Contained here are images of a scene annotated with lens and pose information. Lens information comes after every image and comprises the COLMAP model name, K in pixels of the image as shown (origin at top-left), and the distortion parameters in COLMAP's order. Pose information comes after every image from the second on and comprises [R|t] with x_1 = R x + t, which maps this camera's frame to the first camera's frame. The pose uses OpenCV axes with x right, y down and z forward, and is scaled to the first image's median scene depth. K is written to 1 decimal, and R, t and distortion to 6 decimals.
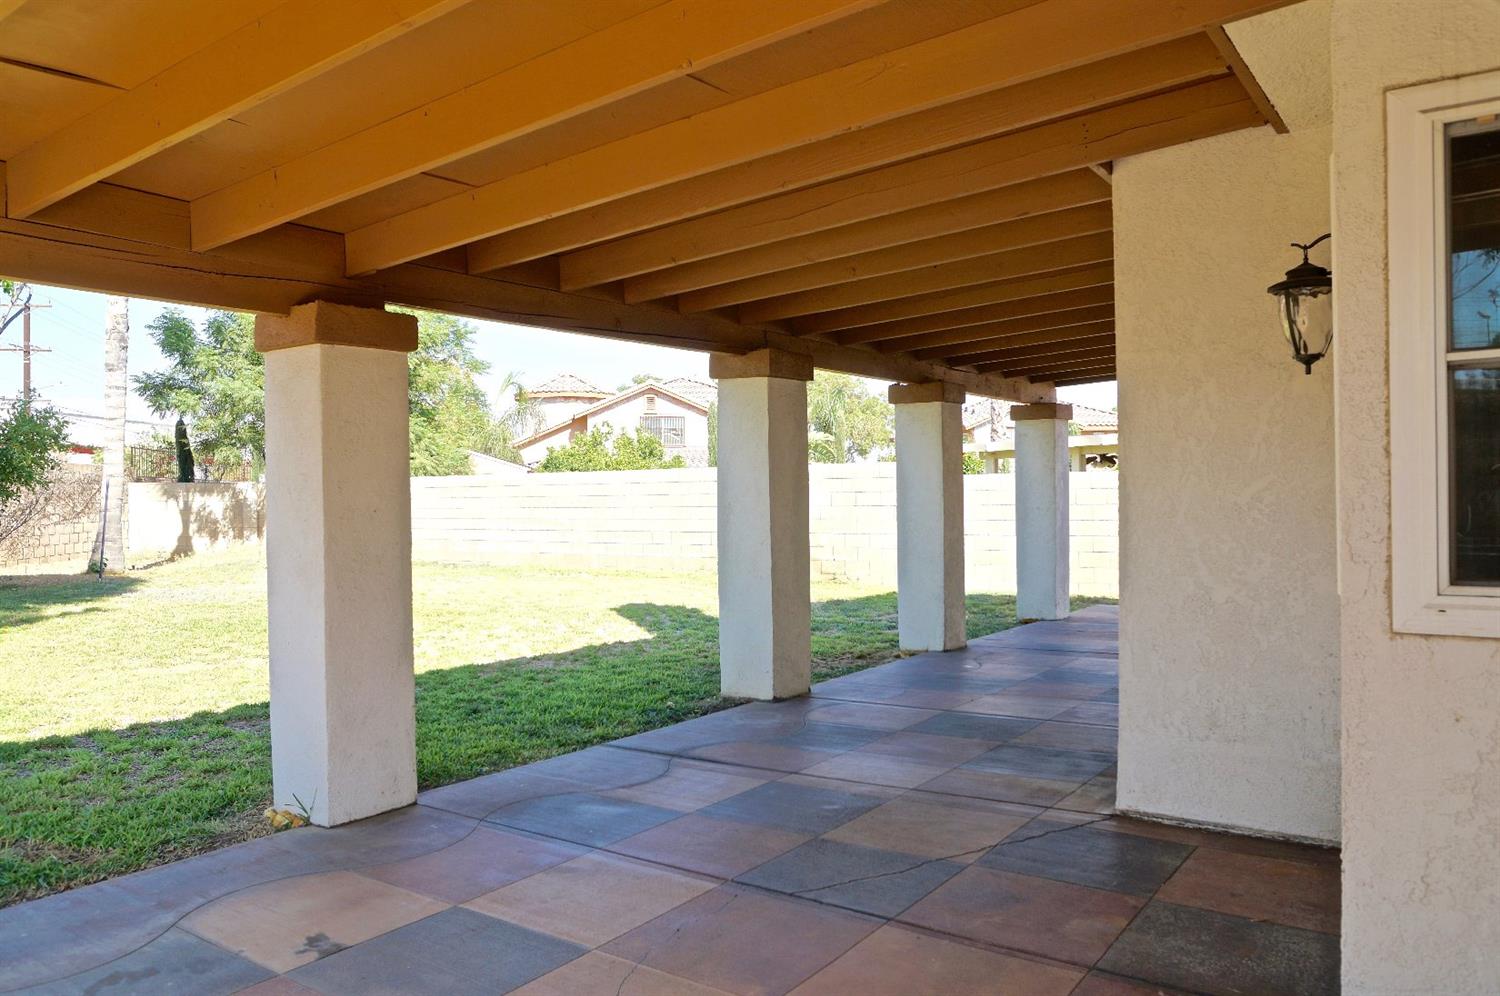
lens RADIAL K [[1076.1, 0, 727.4], [0, 1076.1, 502.6], [0, 0, 1]] dist [-0.035707, -0.000873]
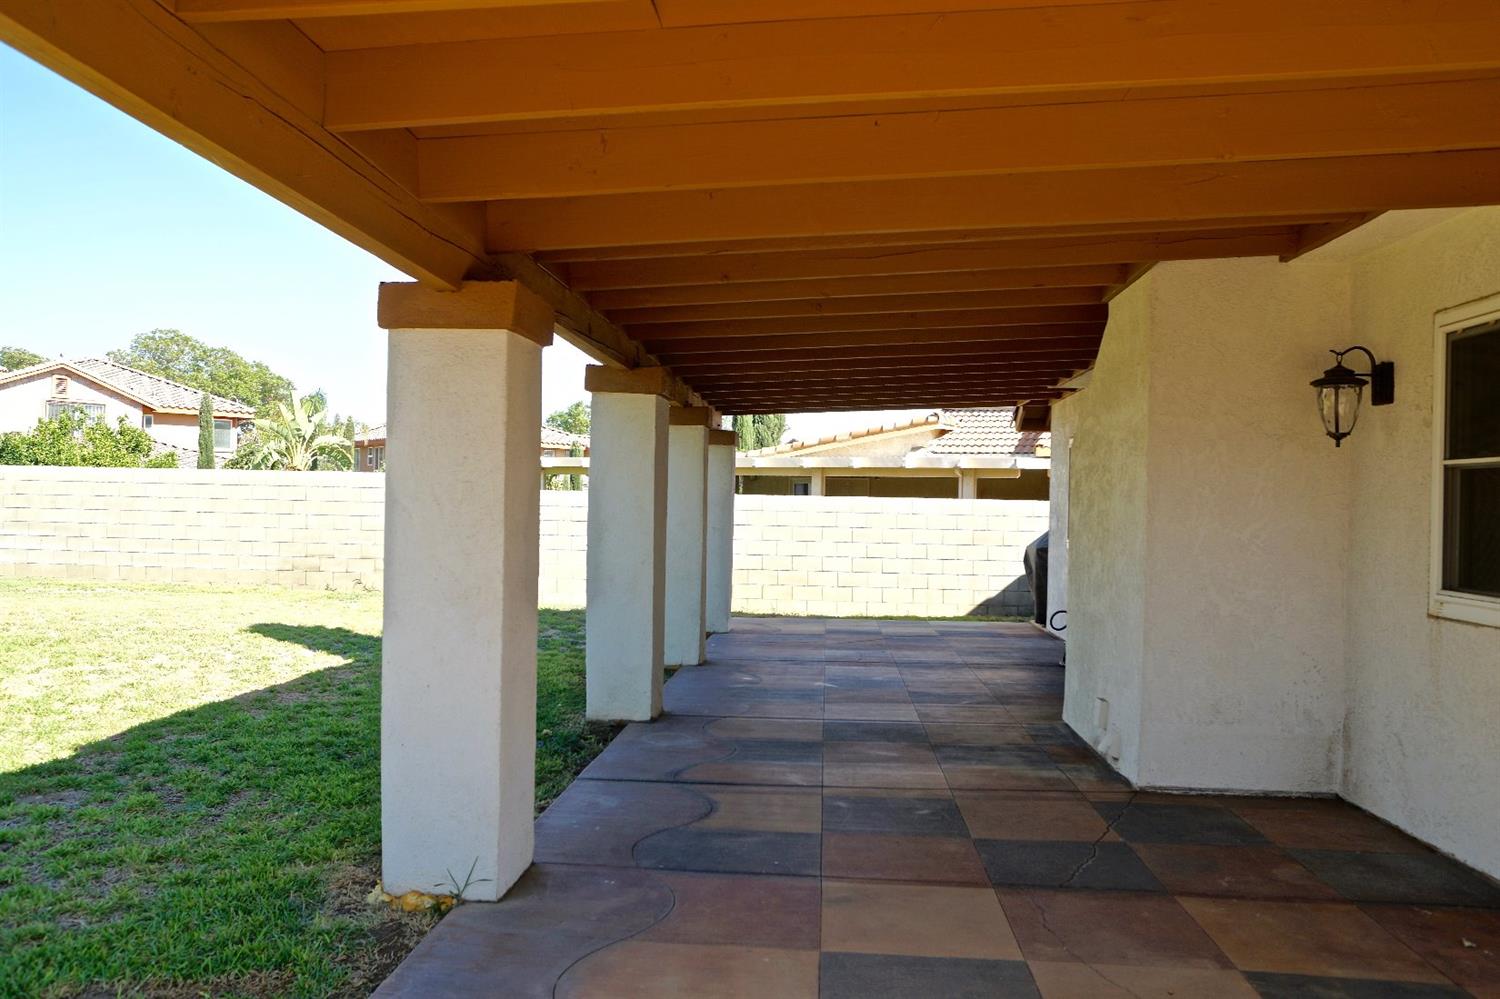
lens RADIAL K [[1076.1, 0, 727.4], [0, 1076.1, 504.1], [0, 0, 1]] dist [-0.035707, -0.000873]
pose [[0.865213, 0.032615, 0.500342, -0.647913], [-0.028321, 0.999468, -0.016176, -0.003147], [-0.500604, -0.000175, 0.865677, 0.171514]]
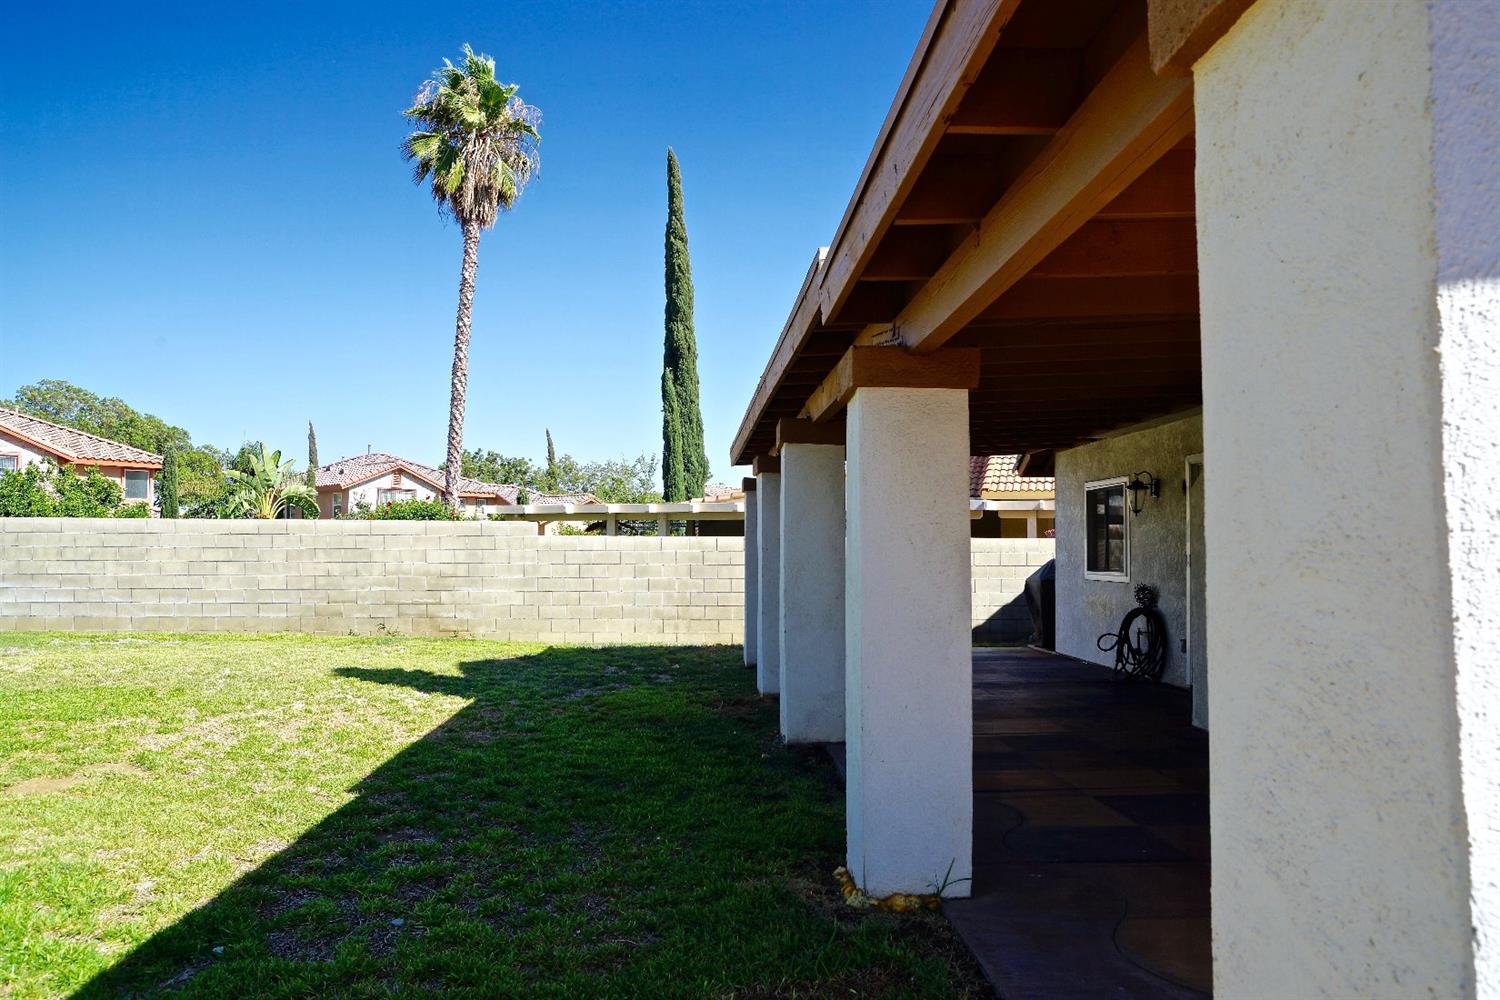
lens RADIAL K [[995.6, 0, 750.0], [0, 995.6, 500.0], [0, 0, 1]] dist [-0.033578, 0.000360]
pose [[0.790087, 0.048613, 0.611064, -1.084421], [-0.011079, 0.997820, -0.065057, 0.007843], [-0.612894, 0.044631, 0.788904, 0.403064]]
